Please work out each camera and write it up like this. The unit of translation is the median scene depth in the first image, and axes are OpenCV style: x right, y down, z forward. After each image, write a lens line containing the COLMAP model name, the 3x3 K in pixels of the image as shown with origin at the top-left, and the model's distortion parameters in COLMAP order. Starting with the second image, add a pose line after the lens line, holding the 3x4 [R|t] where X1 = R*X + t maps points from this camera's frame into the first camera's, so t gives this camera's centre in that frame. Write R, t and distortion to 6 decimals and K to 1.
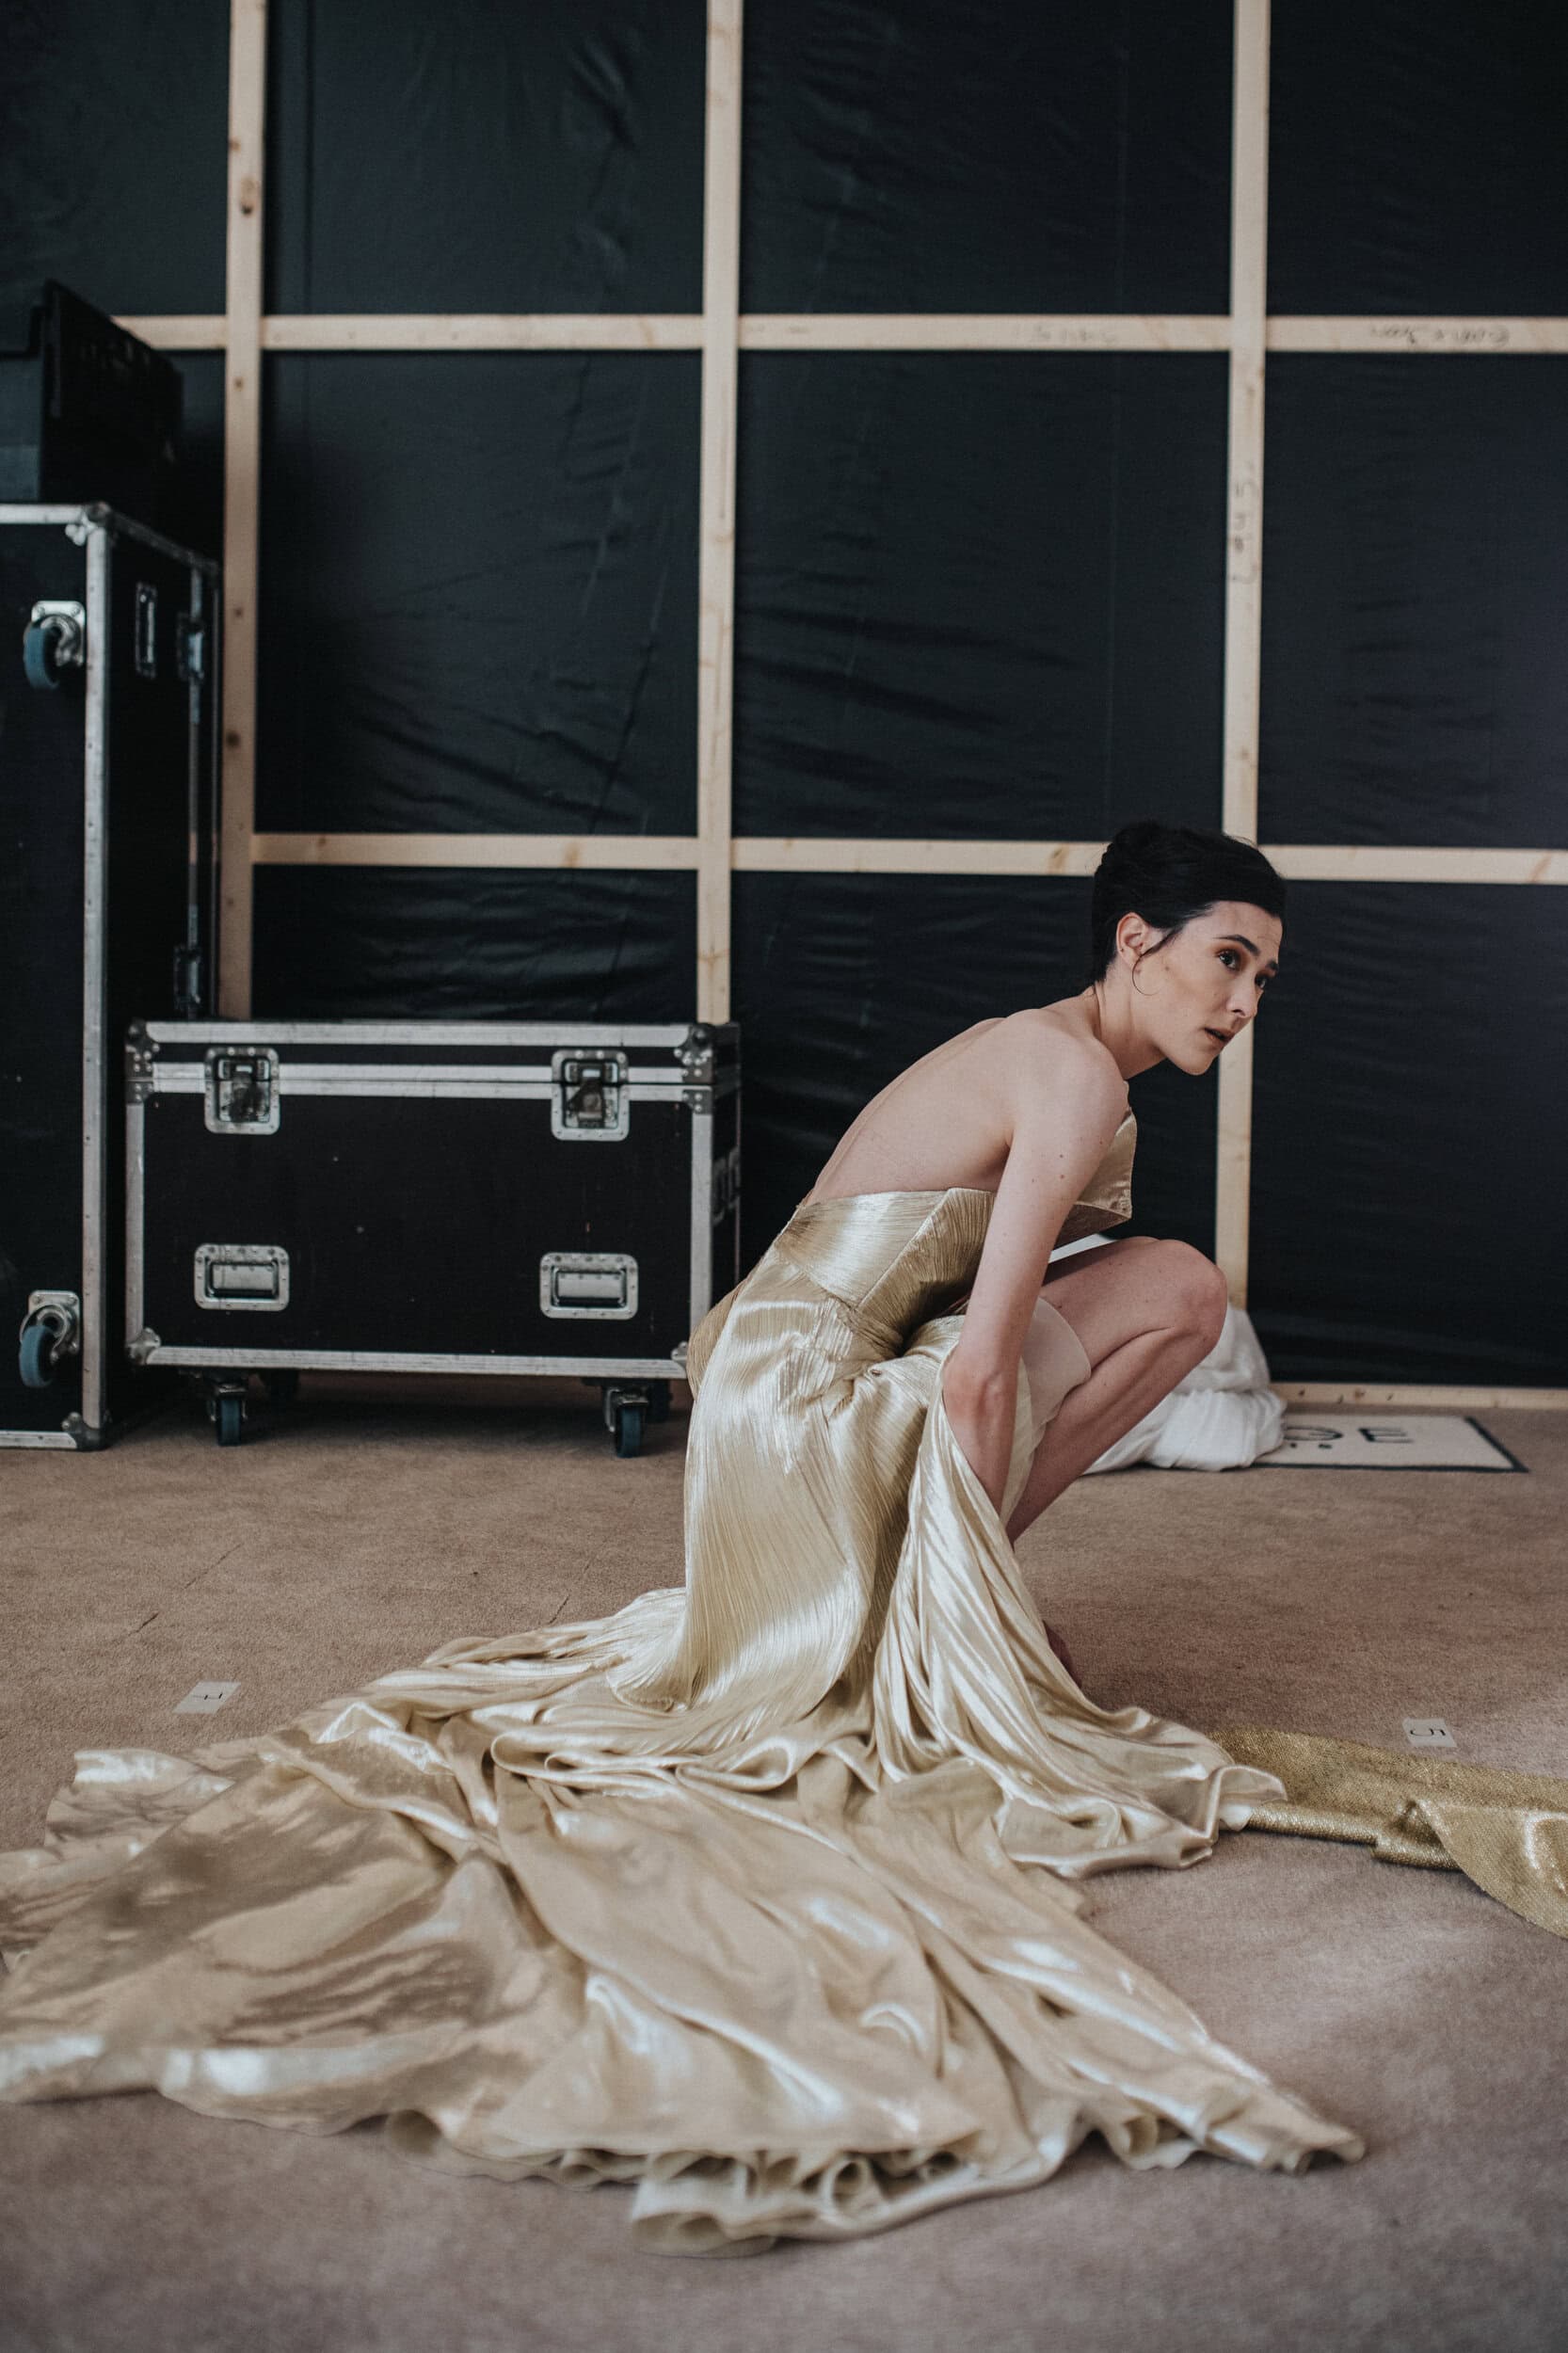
lens RADIAL K [[2656.0, 0, 826.4], [0, 2656.0, 1054.5], [0, 0, 1]] dist [-0.055985, 0.042294]
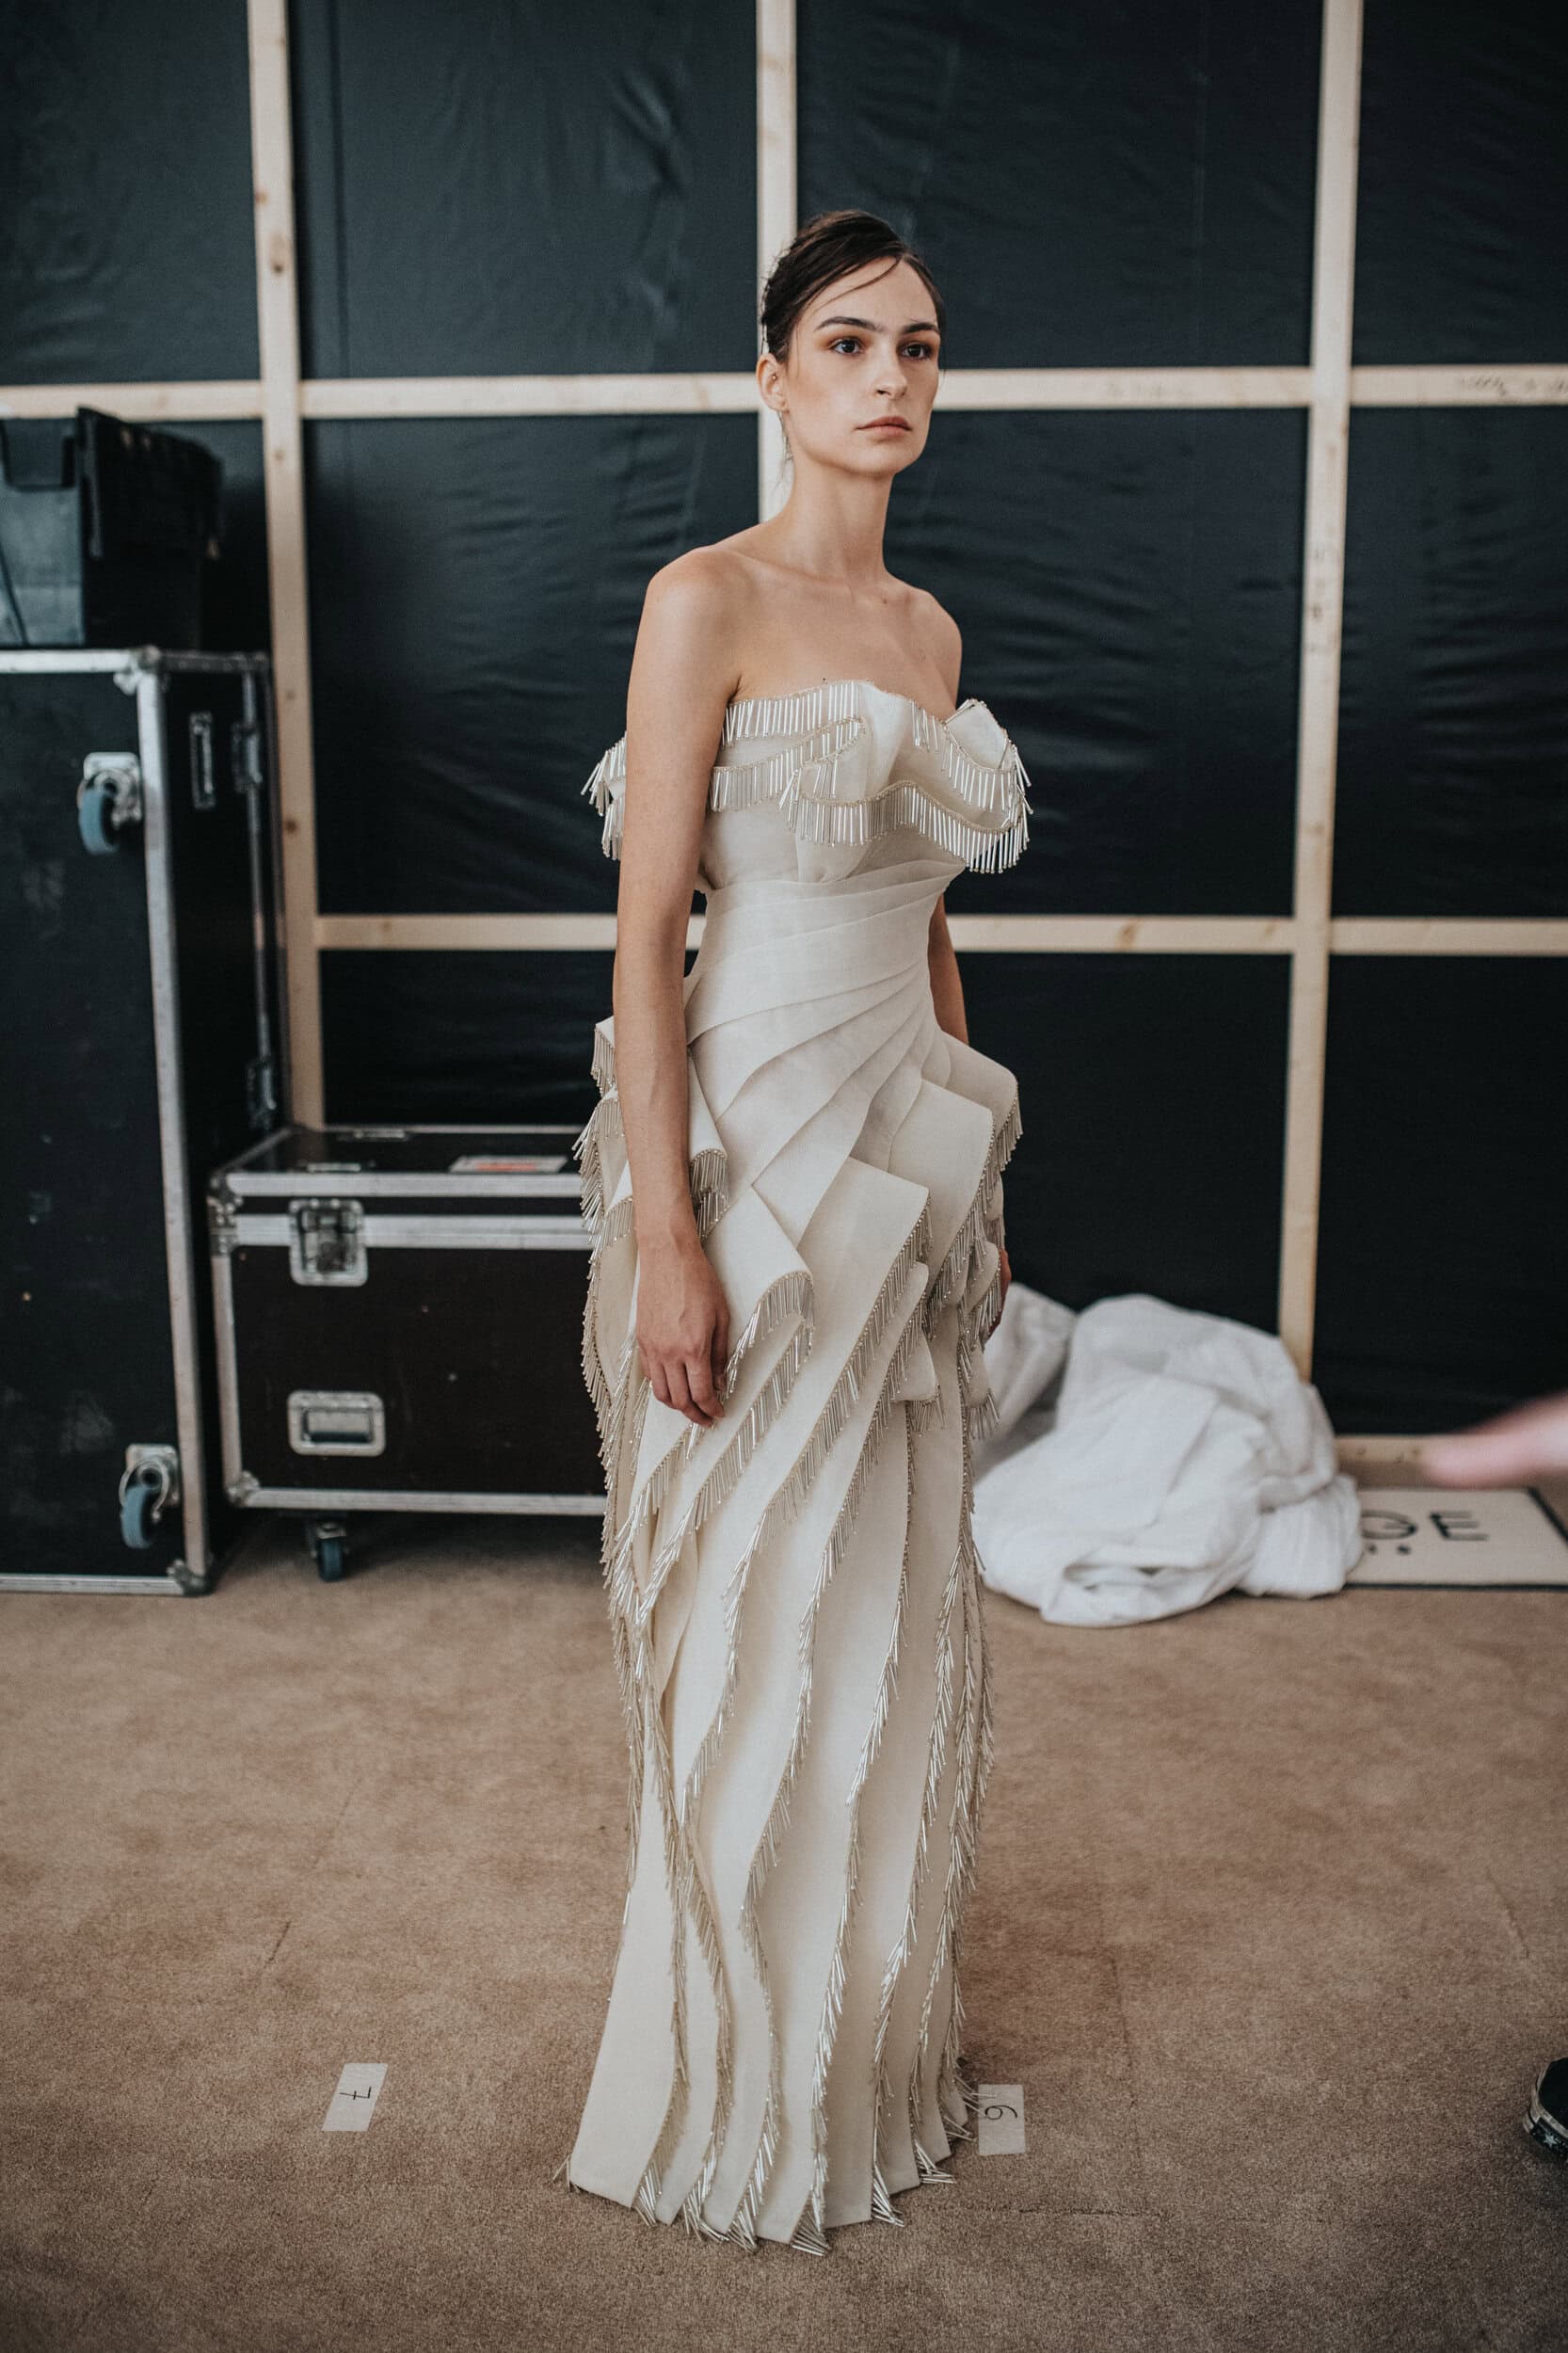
lens RADIAL K [[2320.1, 0, 767.5], [0, 2320.1, 1149.5], [0, 0, 1]] dist [-0.049630, 0.059333]
pose [[0.999777, -0.018257, -0.010612, -0.045904], [0.019694, 0.987486, 0.156474, -0.153005], [0.007622, -0.156648, 0.987625, 0.149355]]
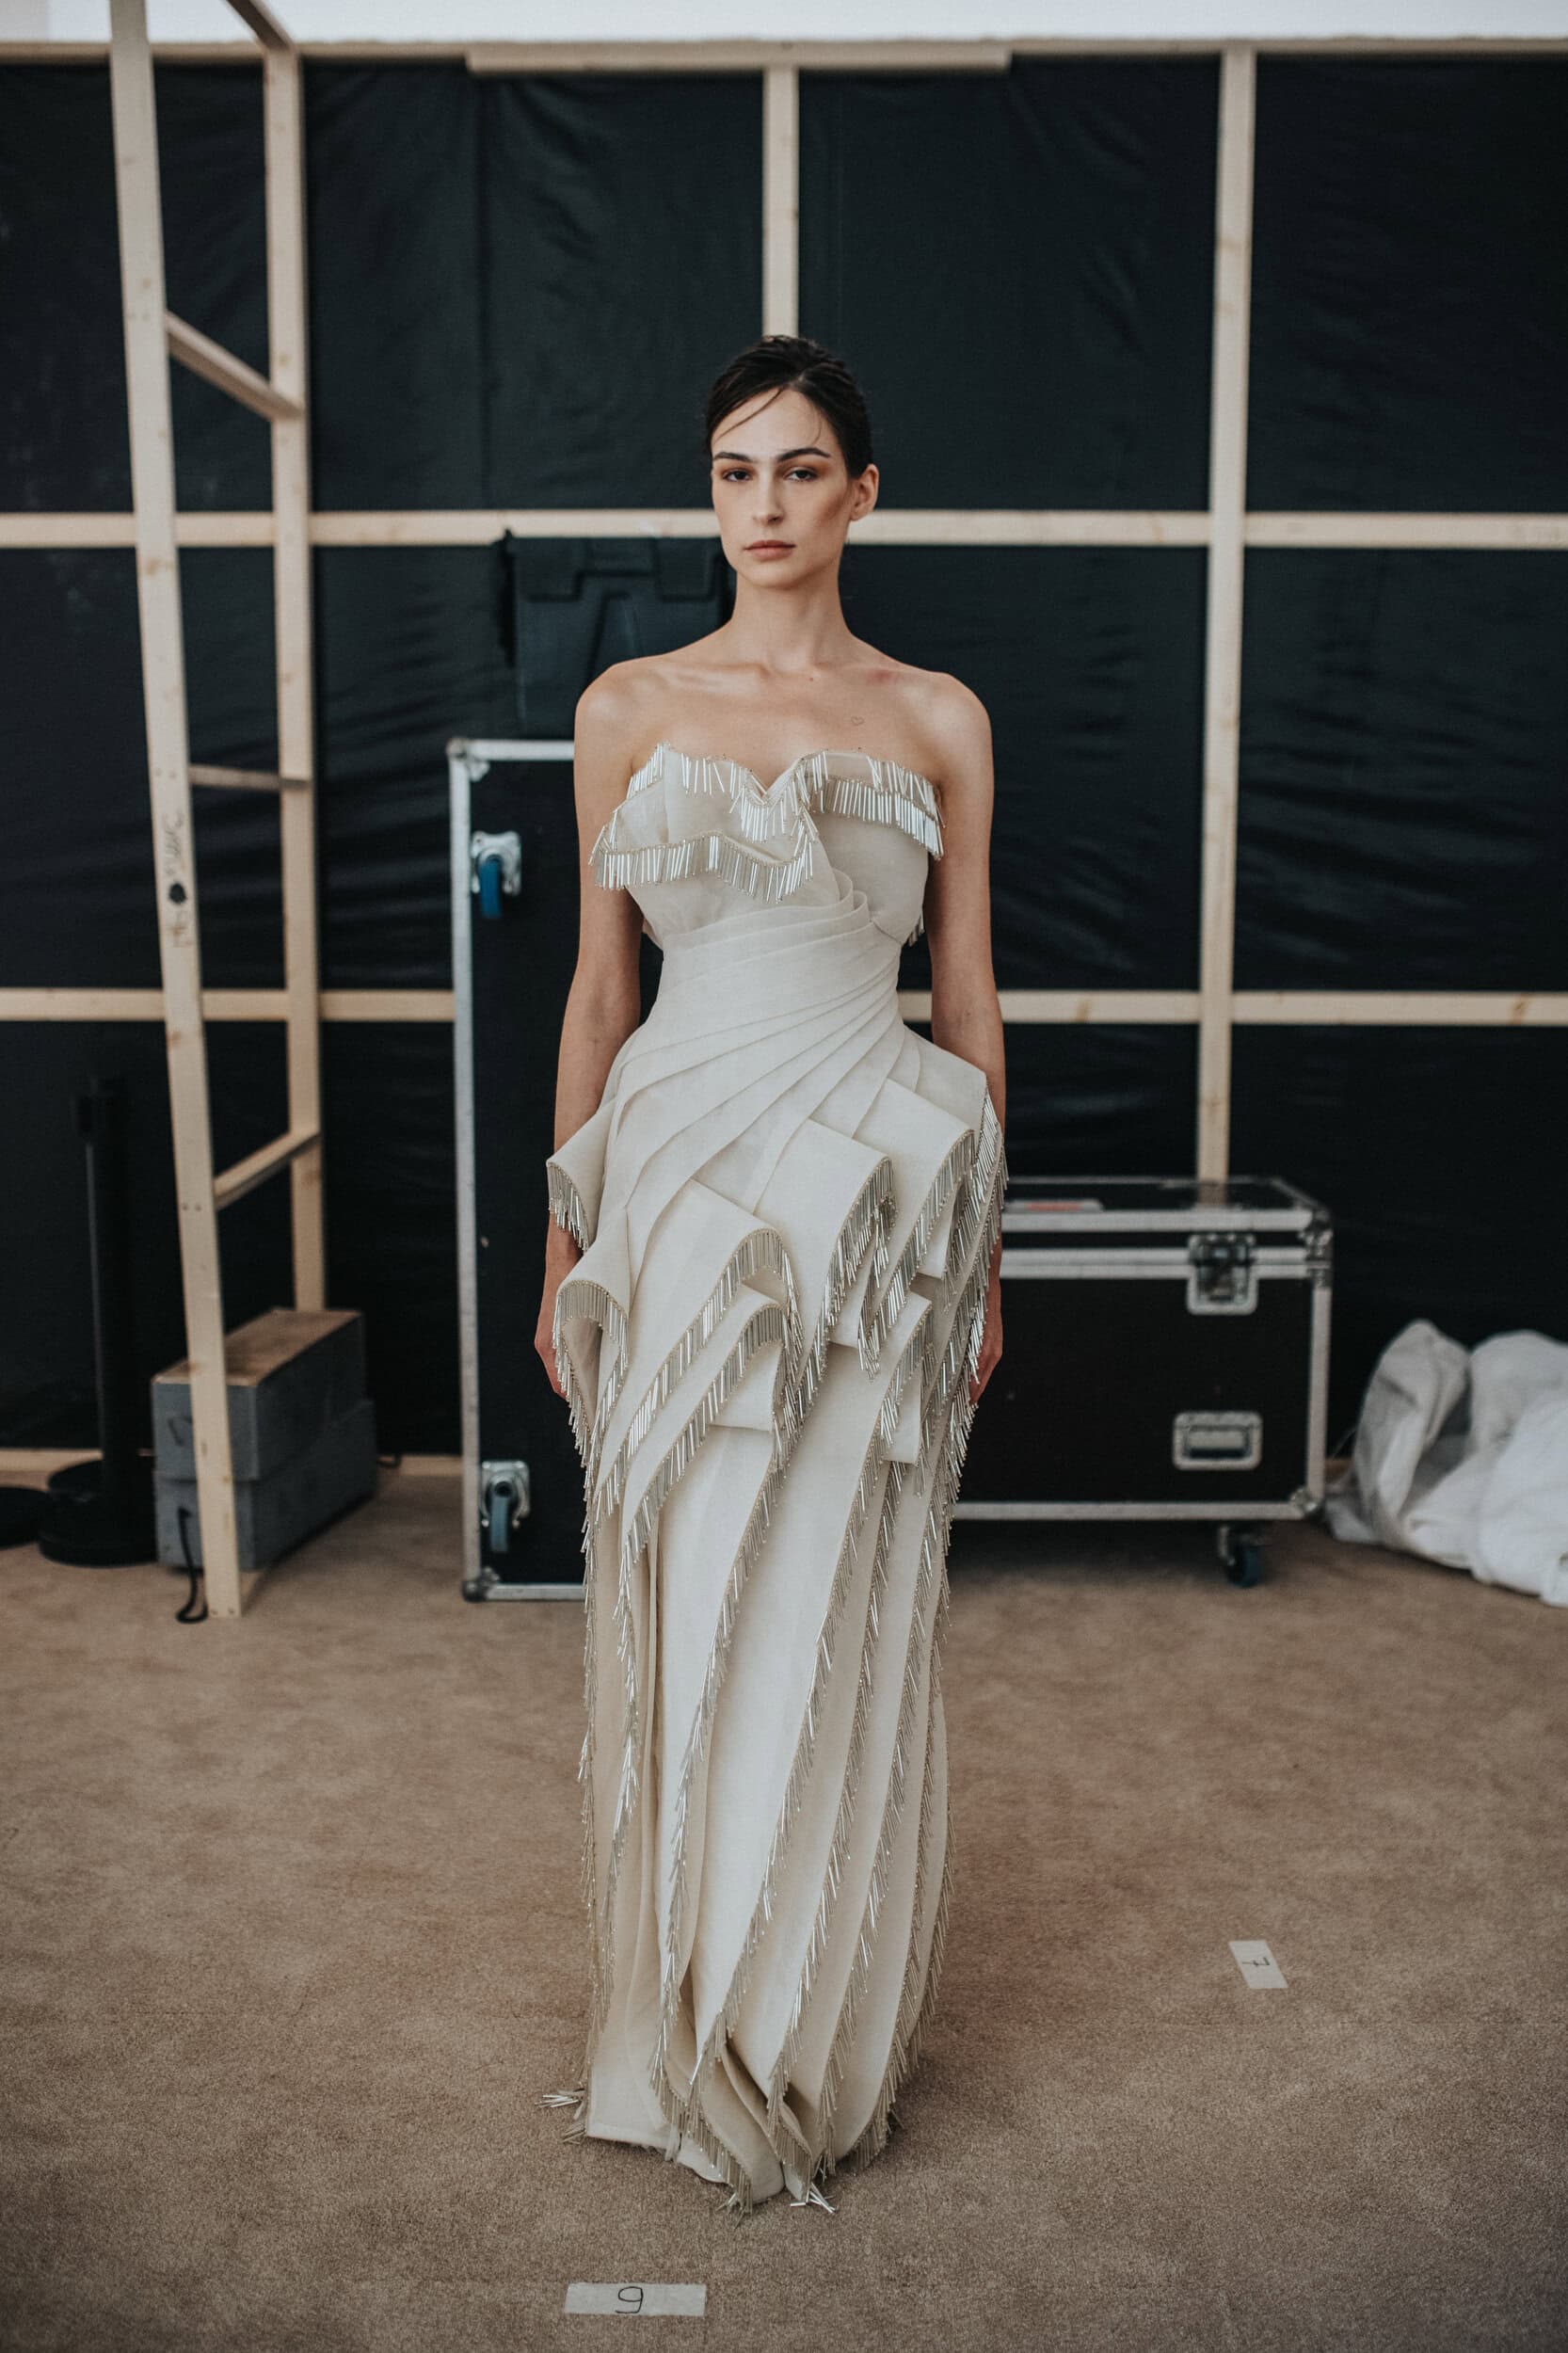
lens RADIAL K [[2320.1, 0, 767.5], [0, 2320.1, 1149.5], [0, 0, 1]] dist [-0.049630, 0.059333]
pose [[0.998228, -0.021159, 0.055616, -0.328650], [0.015471, 0.994788, 0.100782, -0.135959], [-0.057459, -0.099743, 0.993353, 0.049758]]
